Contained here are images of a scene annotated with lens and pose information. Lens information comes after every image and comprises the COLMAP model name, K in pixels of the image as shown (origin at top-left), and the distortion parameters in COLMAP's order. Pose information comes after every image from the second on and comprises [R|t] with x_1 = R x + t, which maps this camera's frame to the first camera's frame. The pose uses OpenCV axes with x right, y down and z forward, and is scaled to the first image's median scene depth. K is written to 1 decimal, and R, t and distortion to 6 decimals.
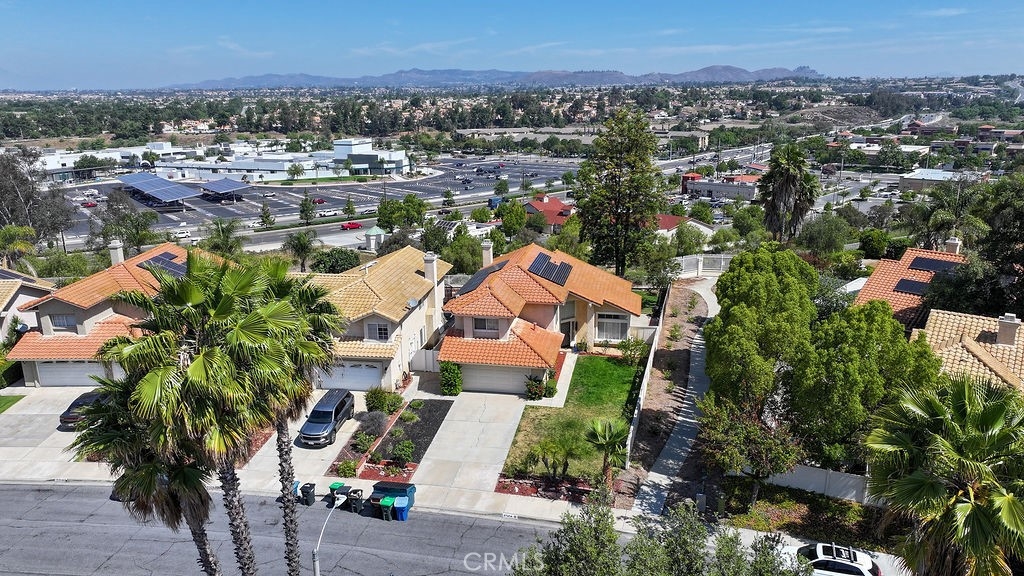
lens RADIAL K [[744.5, 0, 509.7], [0, 744.5, 285.8], [0, 0, 1]] dist [0.000105, 0.003516]
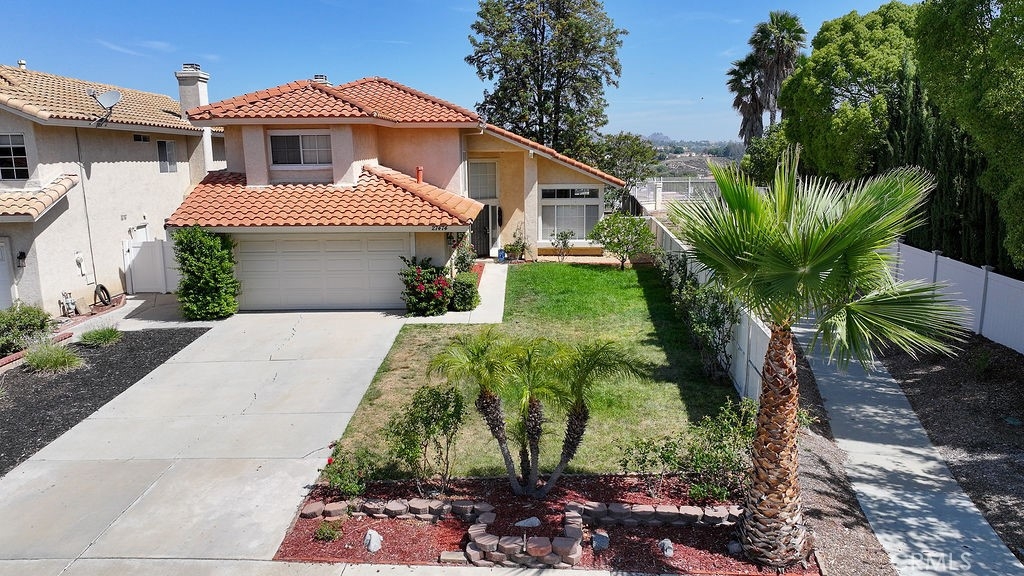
lens RADIAL K [[744.5, 0, 516.0], [0, 744.5, 288.0], [0, 0, 1]] dist [0.000105, 0.003516]
pose [[0.983965, -0.033277, 0.175230, 0.011962], [0.047724, 0.995741, -0.078886, 0.180038], [-0.171858, 0.085983, 0.981362, 0.632705]]
